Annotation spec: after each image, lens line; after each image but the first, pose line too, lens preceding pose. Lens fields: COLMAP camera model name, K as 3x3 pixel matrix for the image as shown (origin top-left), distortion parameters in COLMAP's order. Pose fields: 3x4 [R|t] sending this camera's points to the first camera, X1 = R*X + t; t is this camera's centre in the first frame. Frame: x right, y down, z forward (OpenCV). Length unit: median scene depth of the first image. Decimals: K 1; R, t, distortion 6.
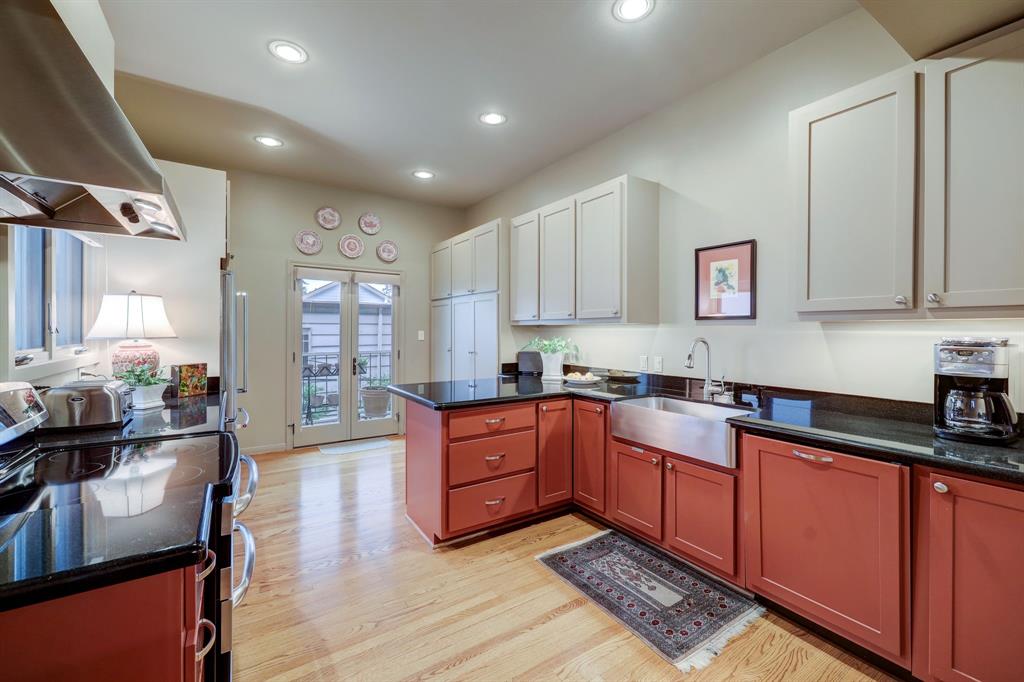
lens RADIAL K [[411.8, 0, 508.8], [0, 411.8, 332.0], [0, 0, 1]] dist [0.001749, 0.000150]
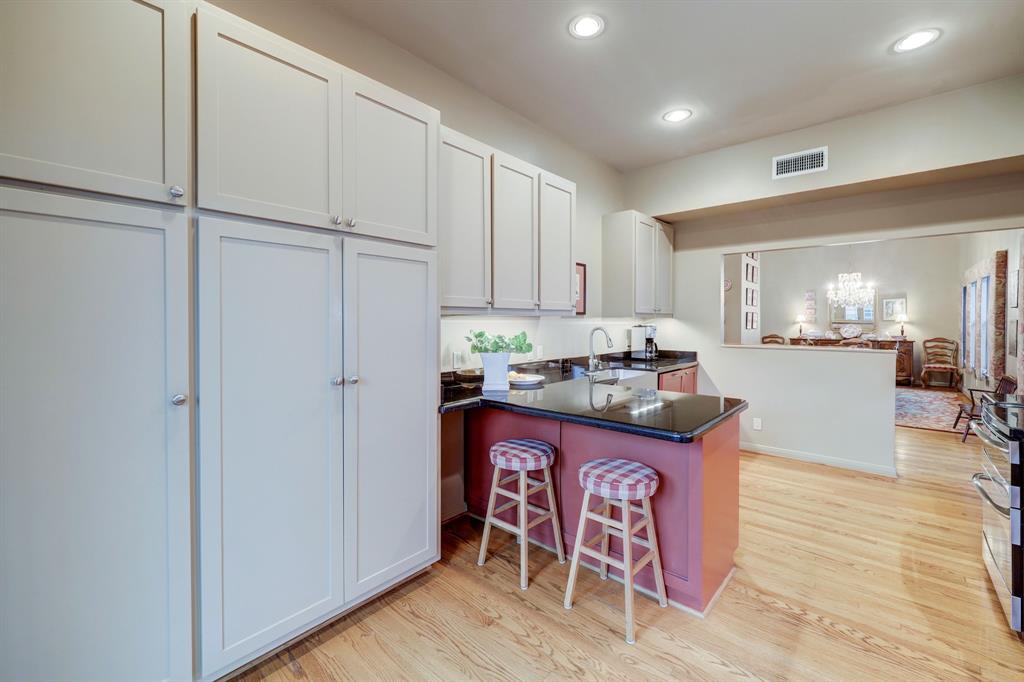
lens RADIAL K [[425.6, 0, 534.6], [0, 425.6, 324.6], [0, 0, 1]] dist [0.000314, 0.000023]
pose [[-0.284166, -0.012864, 0.958689, -0.476782], [0.002464, 0.999897, 0.014148, -0.008526], [-0.958772, 0.006383, -0.284105, 0.858666]]
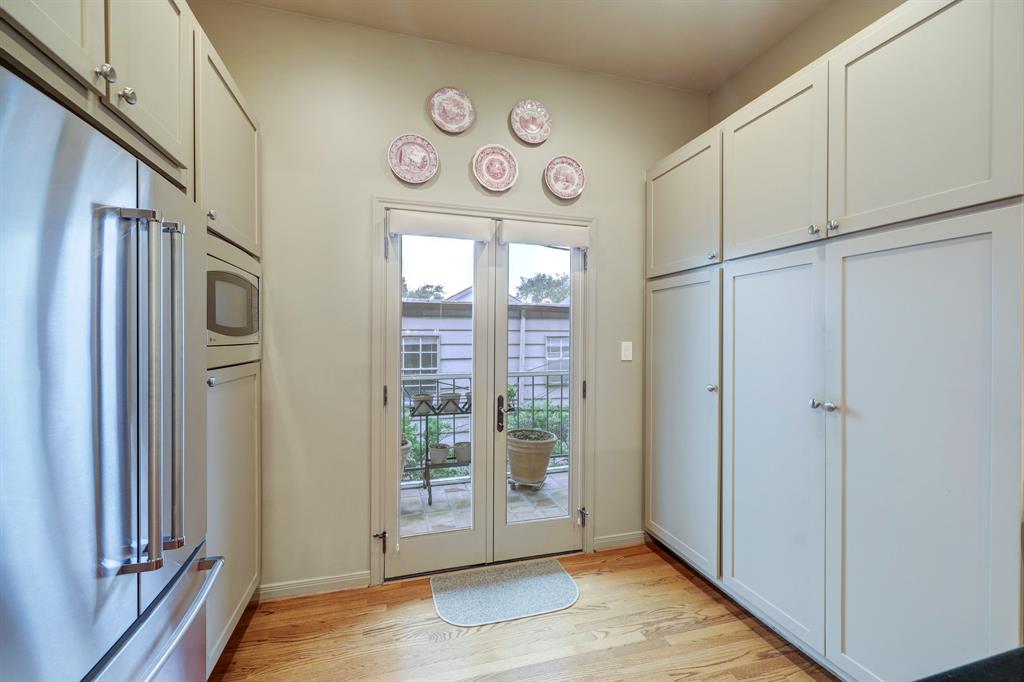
lens RADIAL K [[411.8, 0, 508.8], [0, 411.8, 332.0], [0, 0, 1]] dist [0.001749, 0.000150]
pose [[0.952861, -0.004059, -0.303379, -0.216764], [-0.001337, 0.999845, -0.017577, -0.005695], [0.303404, 0.017154, 0.952708, 0.536541]]
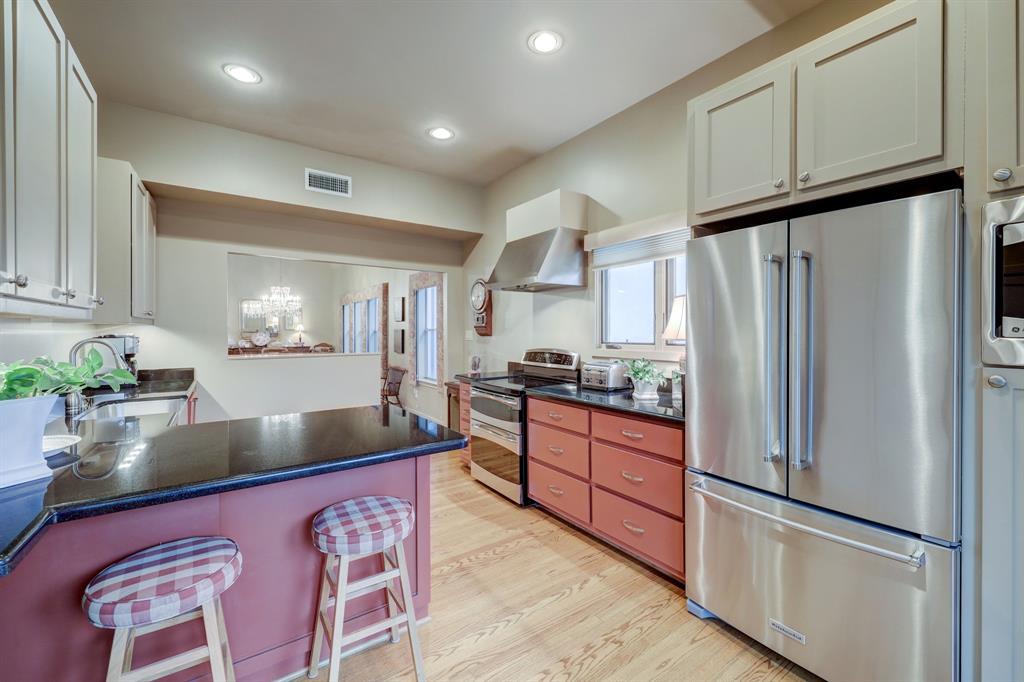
lens RADIAL K [[411.8, 0, 508.8], [0, 411.8, 332.0], [0, 0, 1]] dist [0.001749, 0.000150]
pose [[-0.999841, -0.005244, -0.017015, -0.216570], [-0.005363, 0.999962, 0.006930, -0.005638], [0.016978, 0.007021, -0.999831, 0.985221]]
